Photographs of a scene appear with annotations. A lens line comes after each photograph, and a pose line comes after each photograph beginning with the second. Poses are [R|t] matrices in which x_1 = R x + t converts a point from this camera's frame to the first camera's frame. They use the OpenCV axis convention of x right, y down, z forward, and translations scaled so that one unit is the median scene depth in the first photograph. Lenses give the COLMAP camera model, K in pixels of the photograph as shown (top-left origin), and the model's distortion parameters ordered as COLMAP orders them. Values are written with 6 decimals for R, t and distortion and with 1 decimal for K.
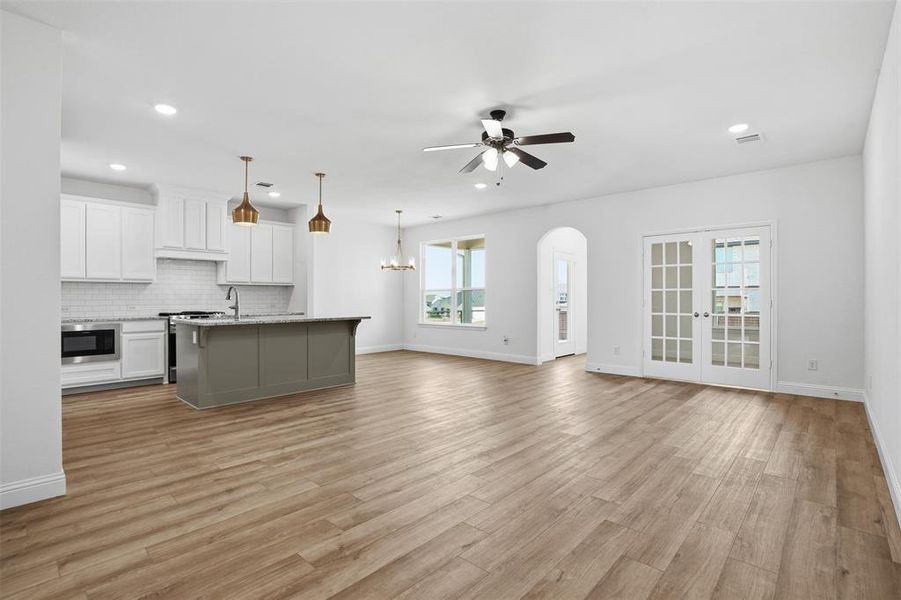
lens RADIAL K [[430.8, 0, 446.1], [0, 430.8, 296.7], [0, 0, 1]] dist [-0.031188, 0.001960]
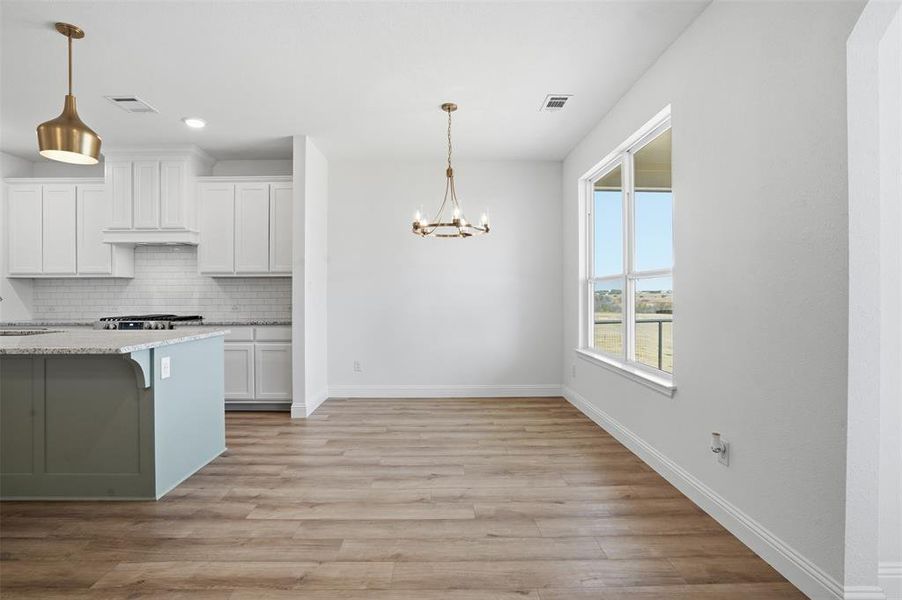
lens RADIAL K [[428.1, 0, 445.6], [0, 428.1, 293.4], [0, 0, 1]] dist [-0.050253, 0.018061]
pose [[0.691045, -0.000313, -0.722812, 0.296677], [0.003351, 0.999991, 0.002772, -0.003528], [0.722804, -0.004338, 0.691039, 0.960583]]
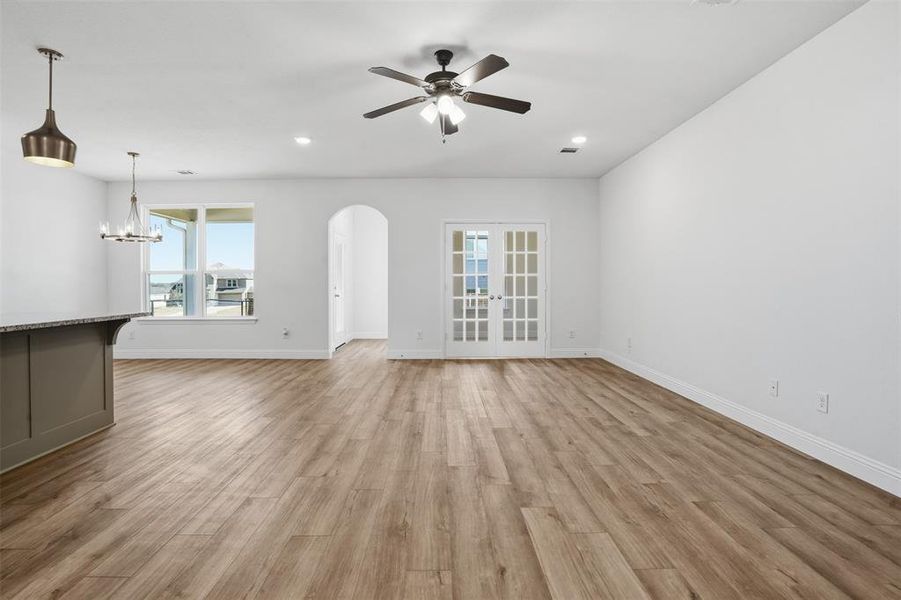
lens RADIAL K [[427.6, 0, 444.2], [0, 427.6, 288.5], [0, 0, 1]] dist [-0.050253, 0.018061]
pose [[0.724907, -0.009001, 0.688788, -0.284981], [-0.000376, 0.999909, 0.013462, 0.003071], [-0.688847, -0.010017, 0.724838, 0.272968]]
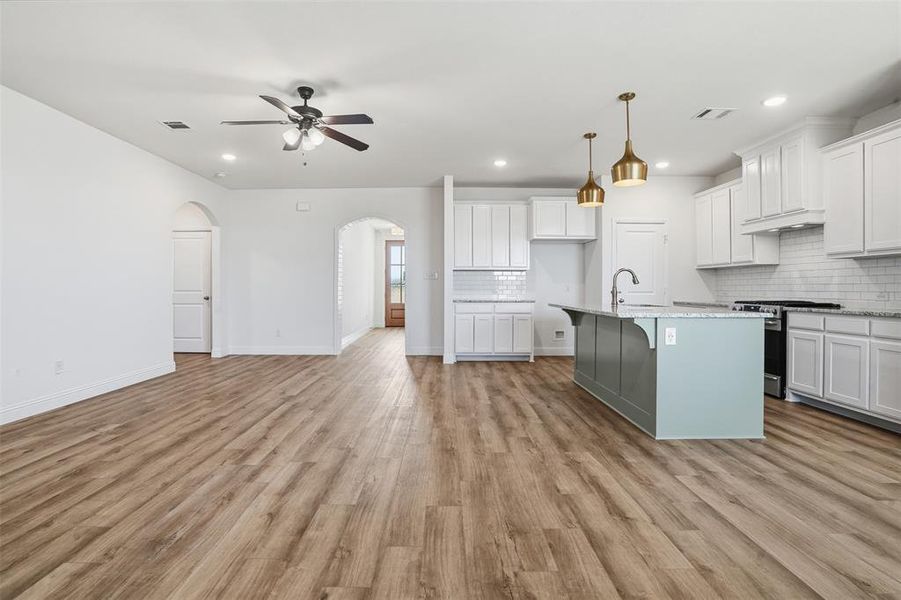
lens RADIAL K [[427.6, 0, 440.7], [0, 427.6, 288.1], [0, 0, 1]] dist [-0.050253, 0.018061]
pose [[-0.735550, 0.003136, -0.677463, 0.355967], [0.003759, 0.999993, 0.000548, 0.011914], [0.677460, -0.002143, -0.735556, 1.252617]]
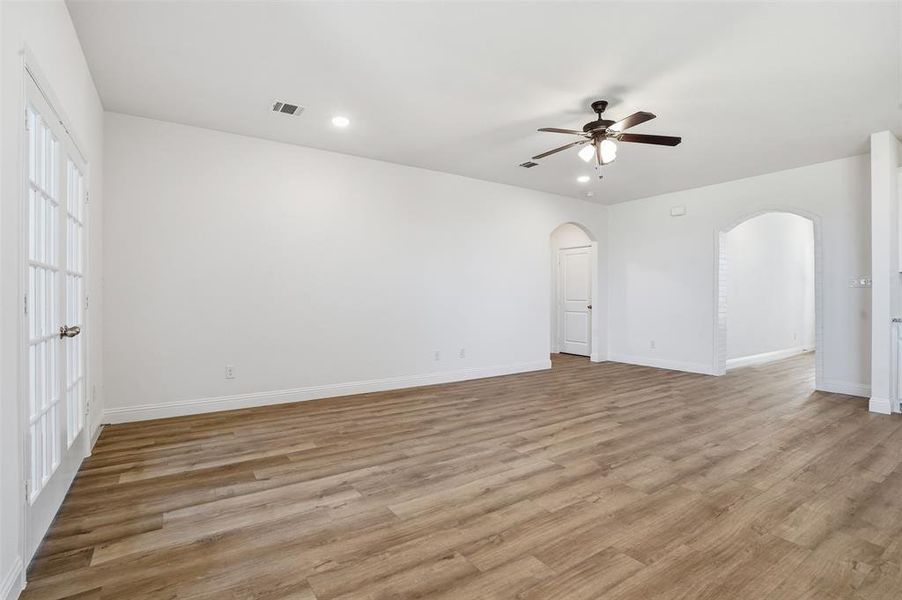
lens RADIAL K [[428.1, 0, 446.8], [0, 428.1, 293.5], [0, 0, 1]] dist [-0.050253, 0.018061]
pose [[-0.973236, 0.000859, 0.229806, 0.158244], [-0.001268, 0.999958, -0.009109, 0.008353], [-0.229804, -0.009157, -0.973194, 1.324467]]
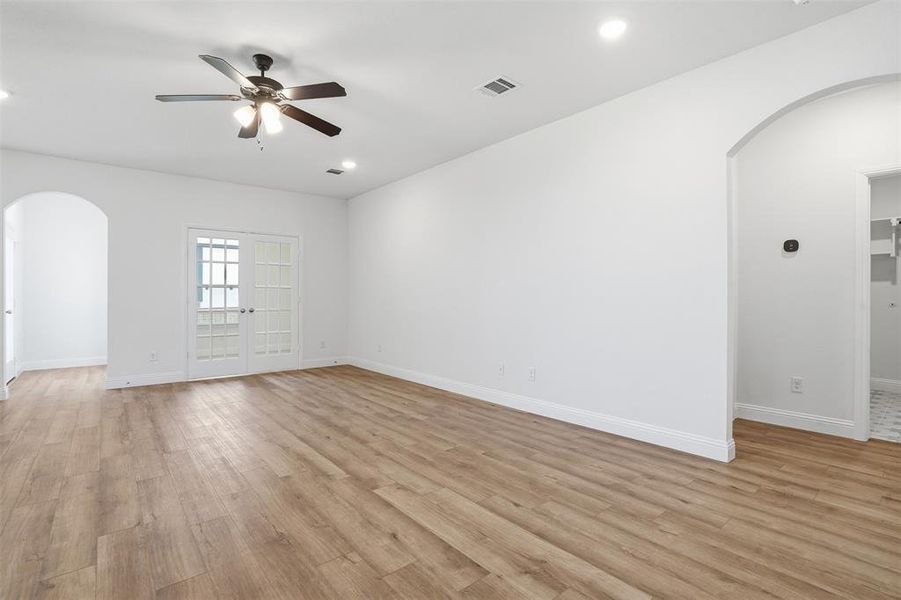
lens RADIAL K [[427.6, 0, 442.0], [0, 427.6, 297.3], [0, 0, 1]] dist [-0.050253, 0.018061]
pose [[0.136950, 0.001128, 0.990577, -0.395761], [-0.003732, 0.999993, -0.000623, 0.007683], [-0.990571, -0.003611, 0.136953, 0.370382]]
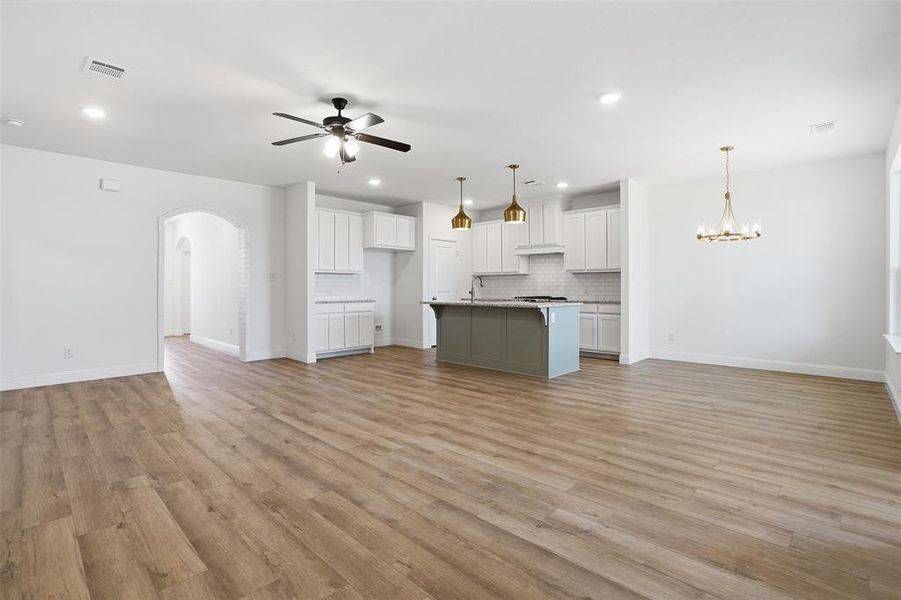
lens RADIAL K [[427.6, 0, 440.4], [0, 427.6, 285.5], [0, 0, 1]] dist [-0.050253, 0.018061]
pose [[-0.032666, -0.001591, -0.999465, 0.728193], [0.005058, 0.999986, -0.001757, 0.004691], [0.999454, -0.005112, -0.032658, 0.833163]]
